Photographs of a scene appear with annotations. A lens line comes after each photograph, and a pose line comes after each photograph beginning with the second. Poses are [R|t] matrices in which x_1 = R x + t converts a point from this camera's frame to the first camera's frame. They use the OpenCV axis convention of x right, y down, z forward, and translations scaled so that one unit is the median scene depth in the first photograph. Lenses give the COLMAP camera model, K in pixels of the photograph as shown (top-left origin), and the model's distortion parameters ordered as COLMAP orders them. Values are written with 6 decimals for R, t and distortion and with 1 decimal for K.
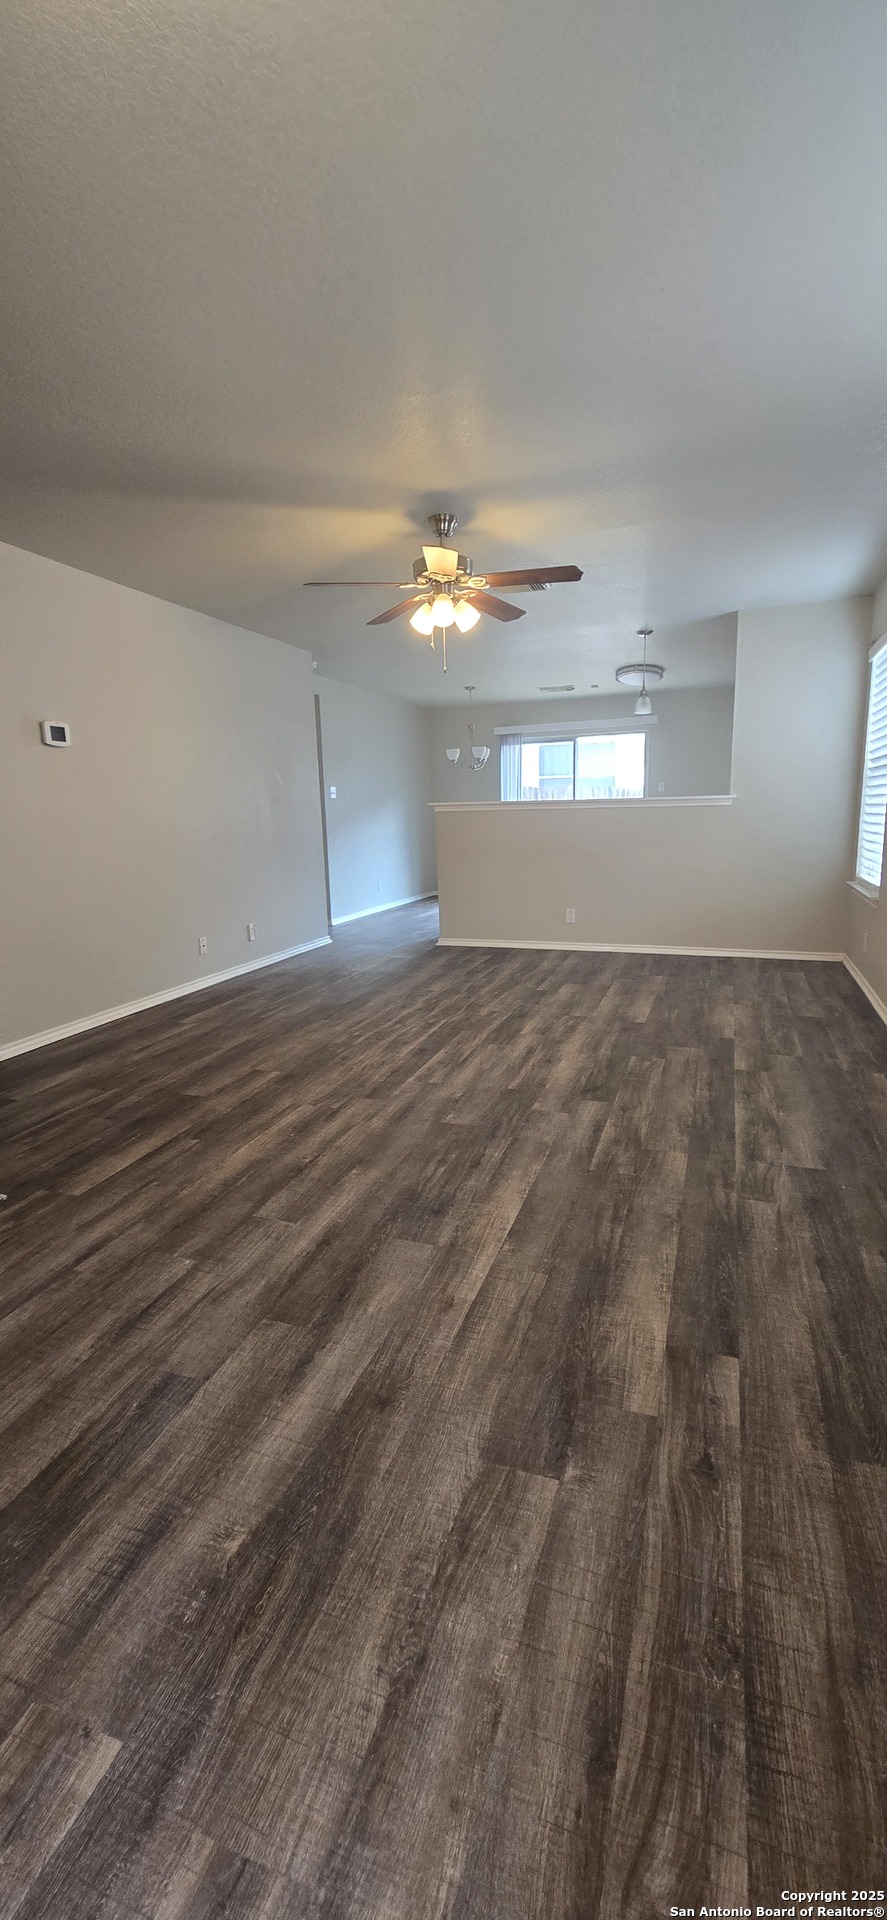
lens RADIAL K [[789.7, 0, 432.6], [0, 789.7, 968.4], [0, 0, 1]] dist [-0.001838, 0.002470]
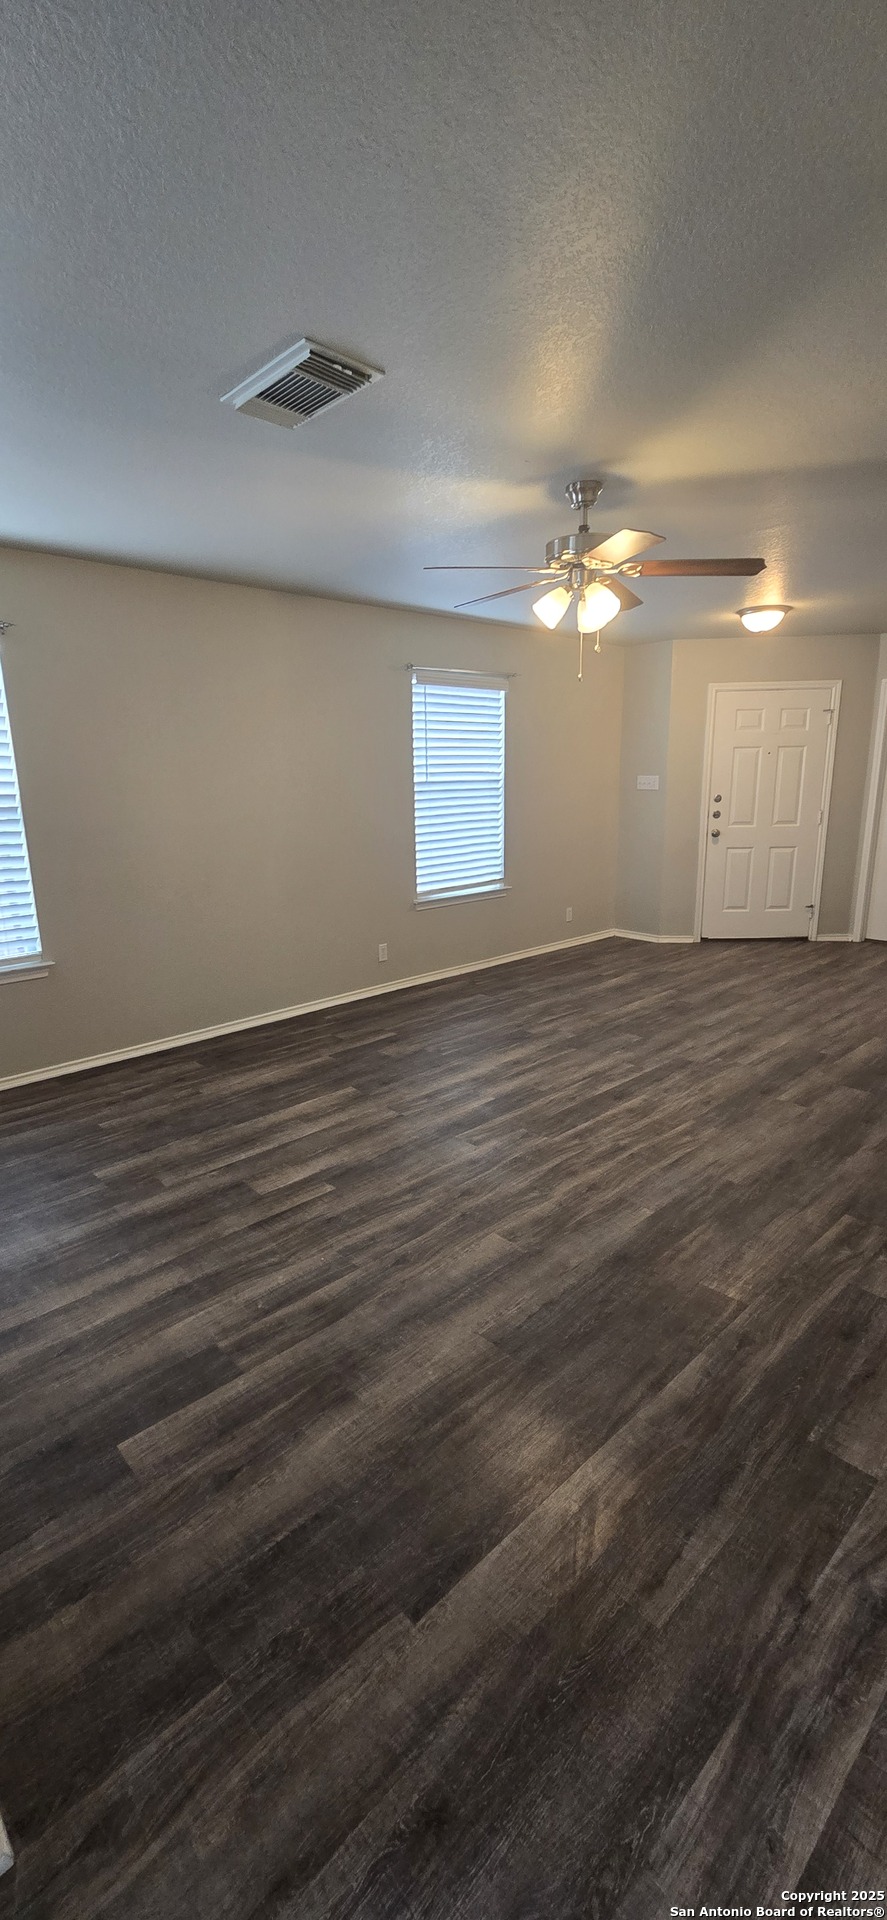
lens RADIAL K [[789.7, 0, 432.6], [0, 789.7, 968.4], [0, 0, 1]] dist [-0.001838, 0.002470]
pose [[-0.890078, -0.063028, 0.451429, -0.259792], [0.133589, 0.910830, 0.390566, -0.486475], [-0.435792, 0.407940, -0.802290, 2.021929]]
